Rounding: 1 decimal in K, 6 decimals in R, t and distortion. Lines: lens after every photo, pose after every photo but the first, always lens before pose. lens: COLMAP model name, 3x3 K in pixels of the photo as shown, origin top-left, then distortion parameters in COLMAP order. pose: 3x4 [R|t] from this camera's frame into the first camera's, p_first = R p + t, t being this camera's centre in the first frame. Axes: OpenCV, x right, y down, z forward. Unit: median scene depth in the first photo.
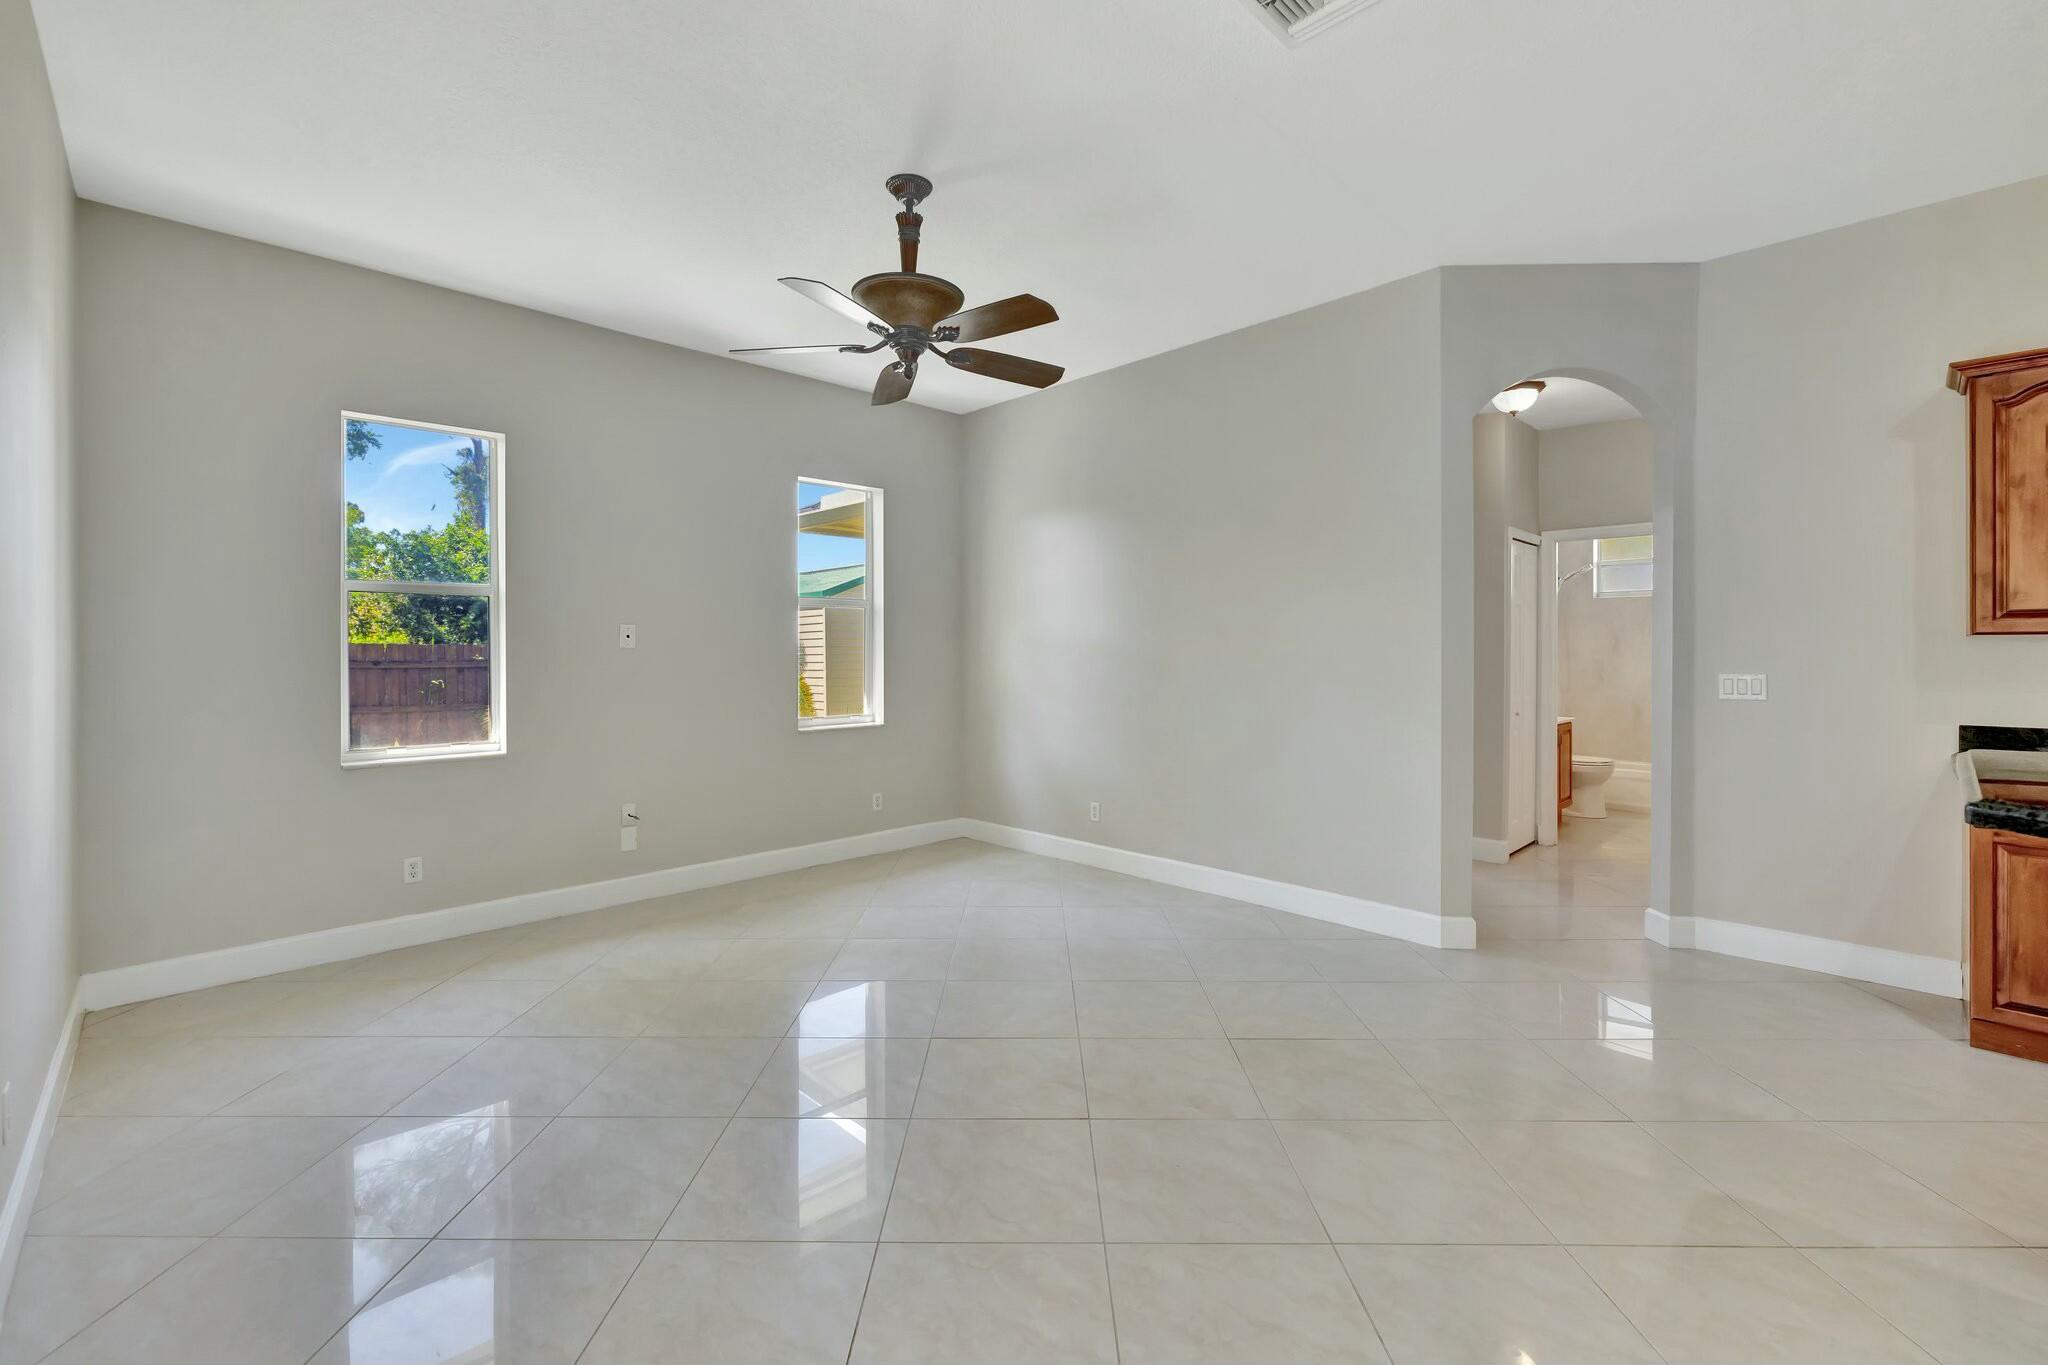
lens RADIAL K [[851.7, 0, 1022.8], [0, 851.7, 667.2], [0, 0, 1]] dist [-0.000325, -0.000154]
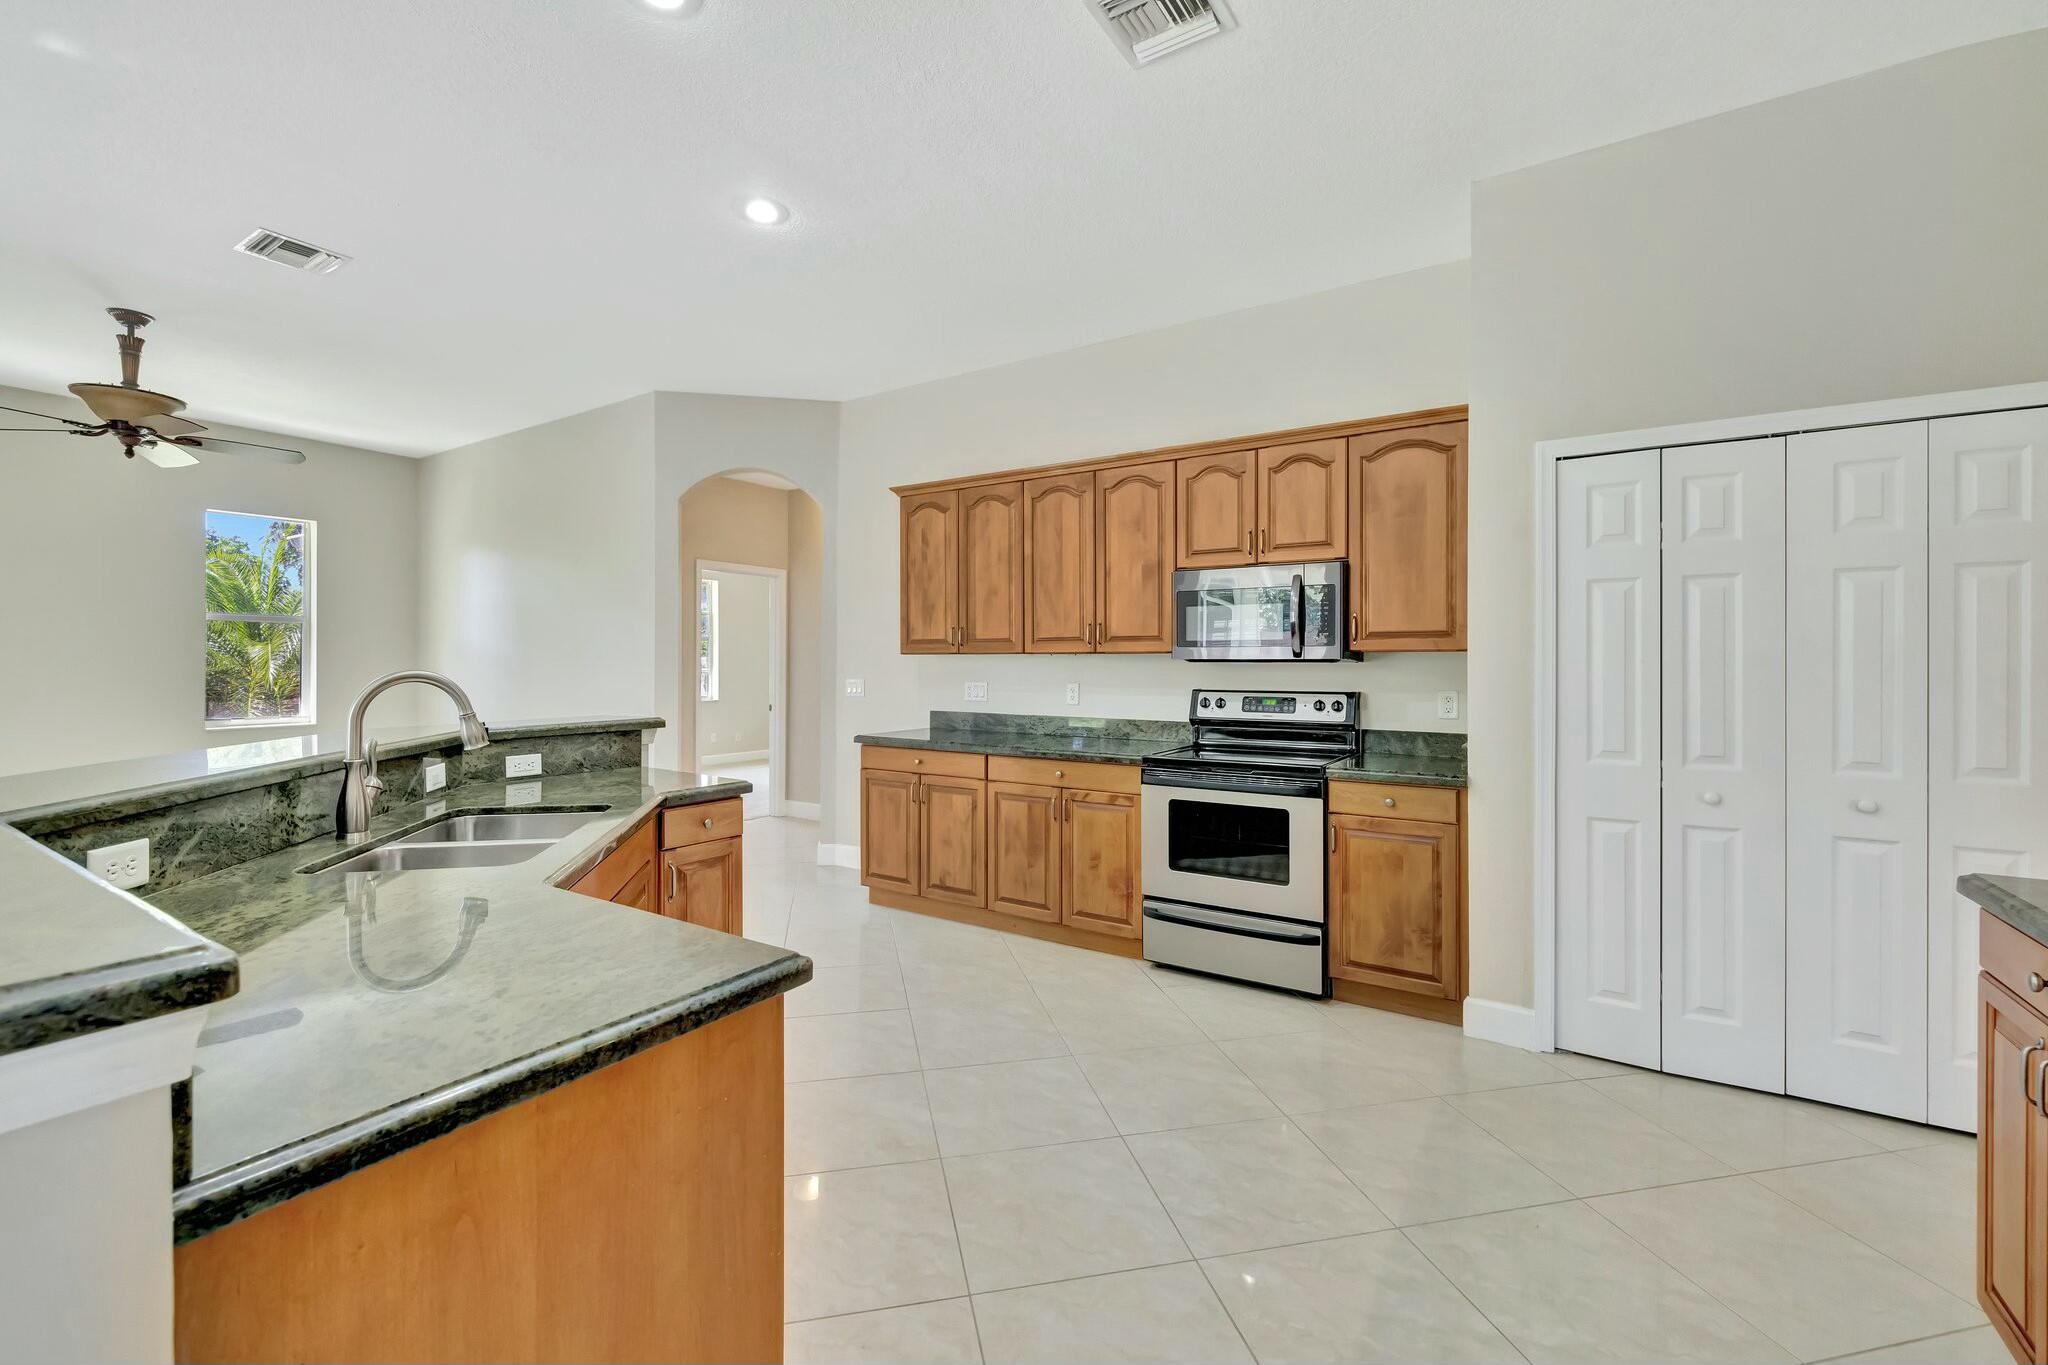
lens RADIAL K [[851.7, 0, 1022.8], [0, 851.7, 667.2], [0, 0, 1]] dist [-0.000325, -0.000154]
pose [[0.975926, 0.005371, 0.218035, 0.840531], [-0.001698, 0.999854, -0.017031, 0.012547], [-0.218095, 0.016251, 0.975792, -0.544425]]
